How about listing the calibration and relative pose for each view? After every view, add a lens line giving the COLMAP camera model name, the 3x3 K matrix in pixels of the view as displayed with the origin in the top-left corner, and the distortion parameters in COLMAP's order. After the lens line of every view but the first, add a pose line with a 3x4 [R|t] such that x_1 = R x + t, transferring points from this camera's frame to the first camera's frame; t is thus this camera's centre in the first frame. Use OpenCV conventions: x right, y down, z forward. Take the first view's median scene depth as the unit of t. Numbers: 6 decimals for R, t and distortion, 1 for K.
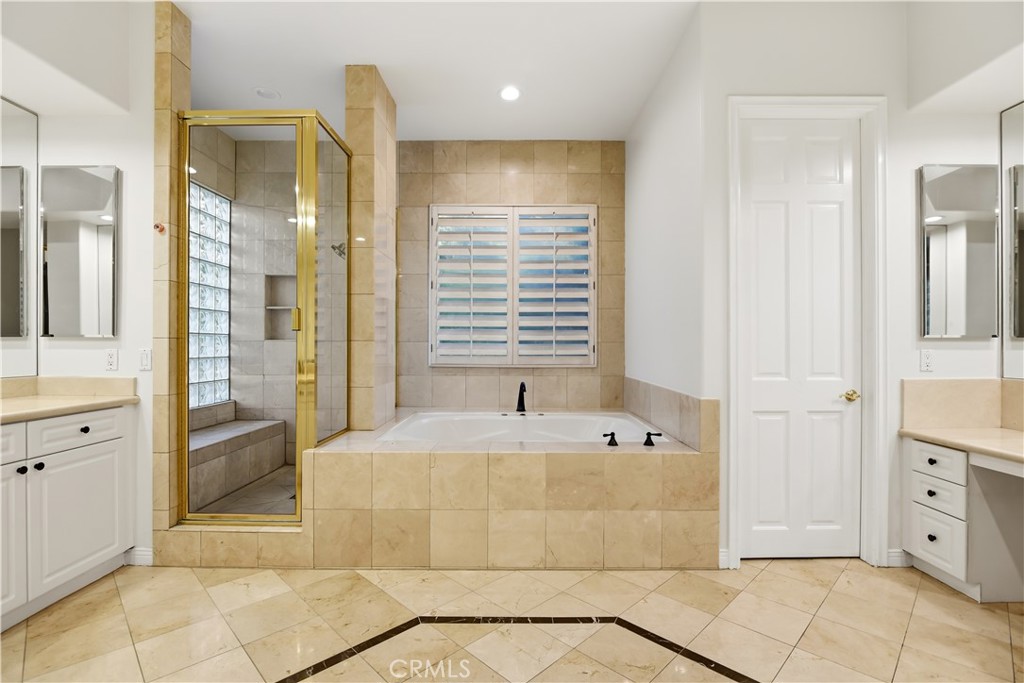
lens RADIAL K [[468.3, 0, 517.6], [0, 468.3, 341.8], [0, 0, 1]] dist [-0.012343, -0.000347]
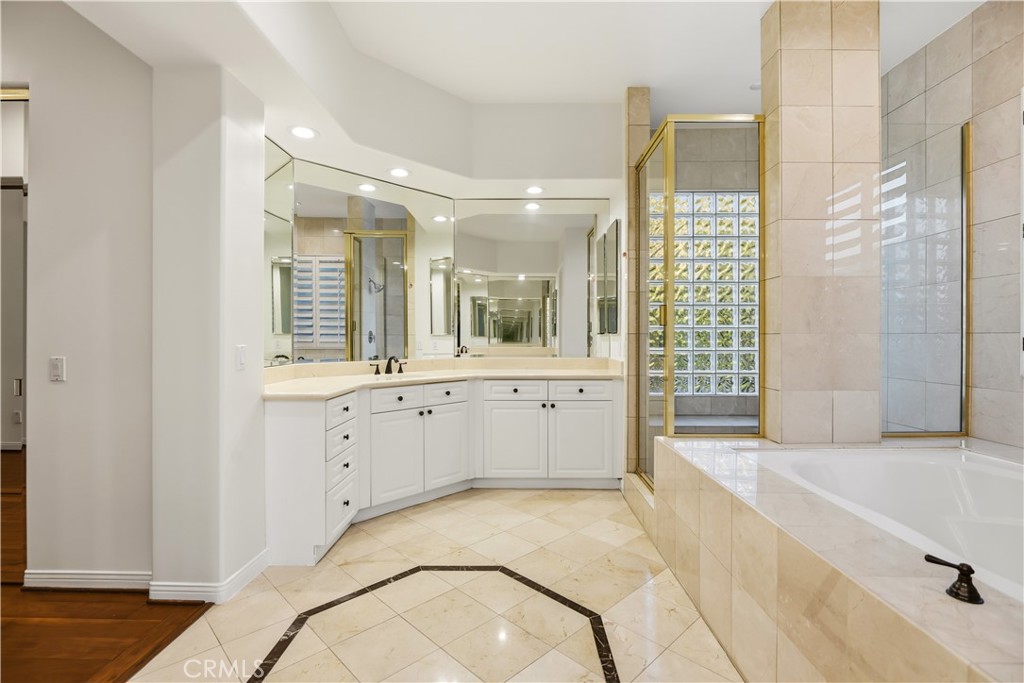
lens RADIAL K [[468.3, 0, 517.6], [0, 468.3, 341.8], [0, 0, 1]] dist [-0.012343, -0.000347]
pose [[0.002798, 0.006573, -0.999974, 0.717120], [0.003429, 0.999972, 0.006583, 0.005674], [0.999990, -0.003447, 0.002775, 0.772554]]
